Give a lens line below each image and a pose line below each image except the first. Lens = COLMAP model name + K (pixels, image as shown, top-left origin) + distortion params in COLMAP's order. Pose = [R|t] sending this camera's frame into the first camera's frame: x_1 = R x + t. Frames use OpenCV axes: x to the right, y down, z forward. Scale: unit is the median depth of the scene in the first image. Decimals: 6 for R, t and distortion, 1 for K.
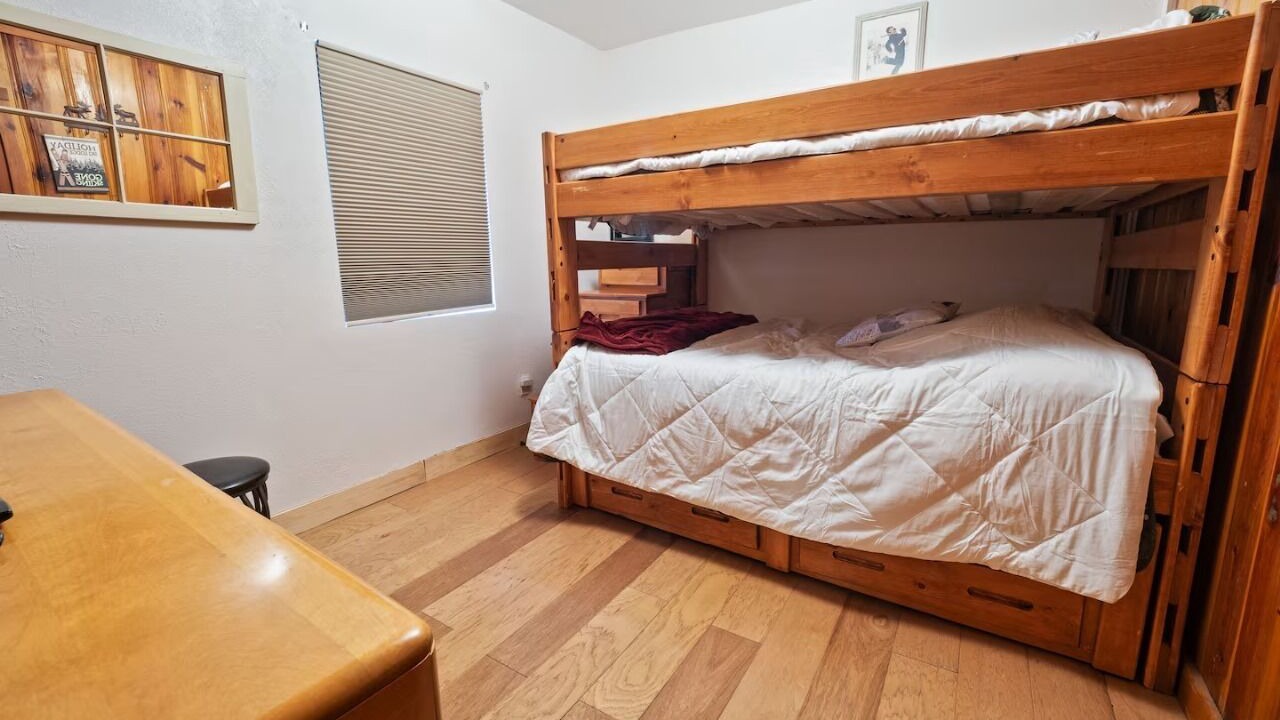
lens RADIAL K [[536.7, 0, 645.5], [0, 536.7, 356.4], [0, 0, 1]] dist [-0.023631, 0.008141]
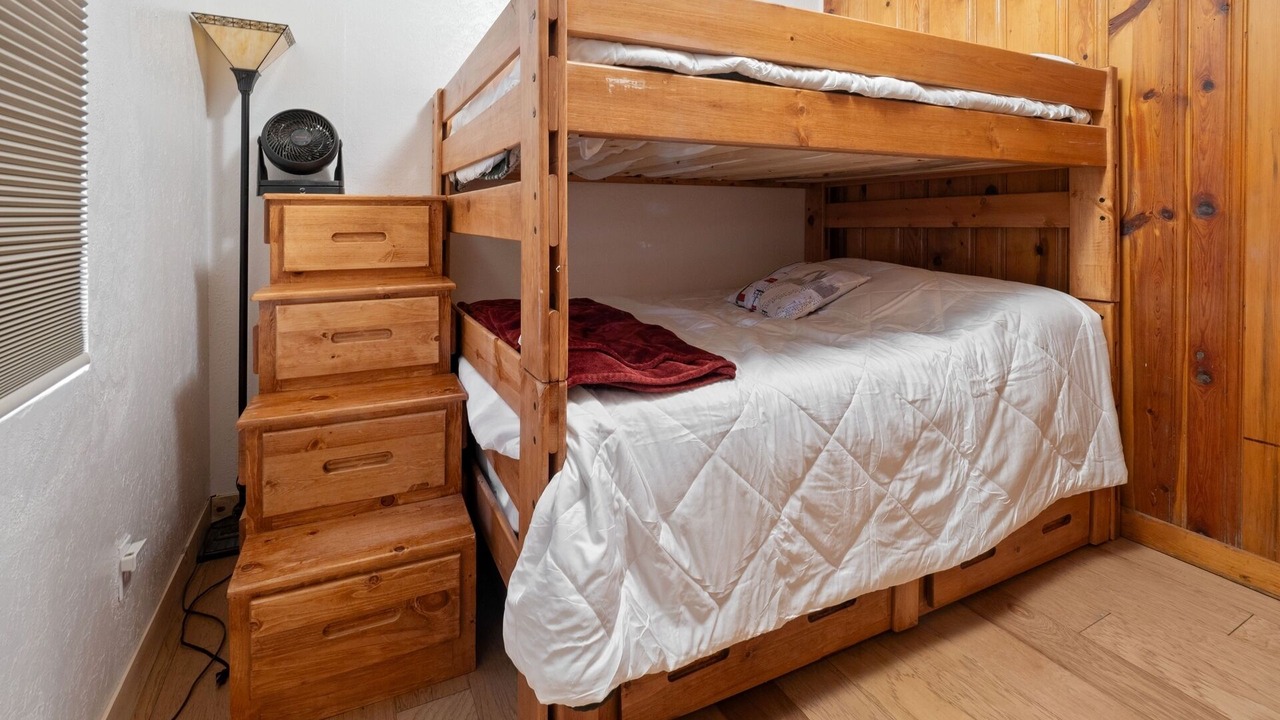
lens RADIAL K [[599.2, 0, 642.4], [0, 599.2, 218.5], [0, 0, 1]] dist [-0.003878, -0.001107]
pose [[0.501286, 0.004668, 0.865269, -0.698464], [0.152982, 0.983754, -0.093936, -0.151585], [-0.851651, 0.179460, 0.492428, 0.848989]]
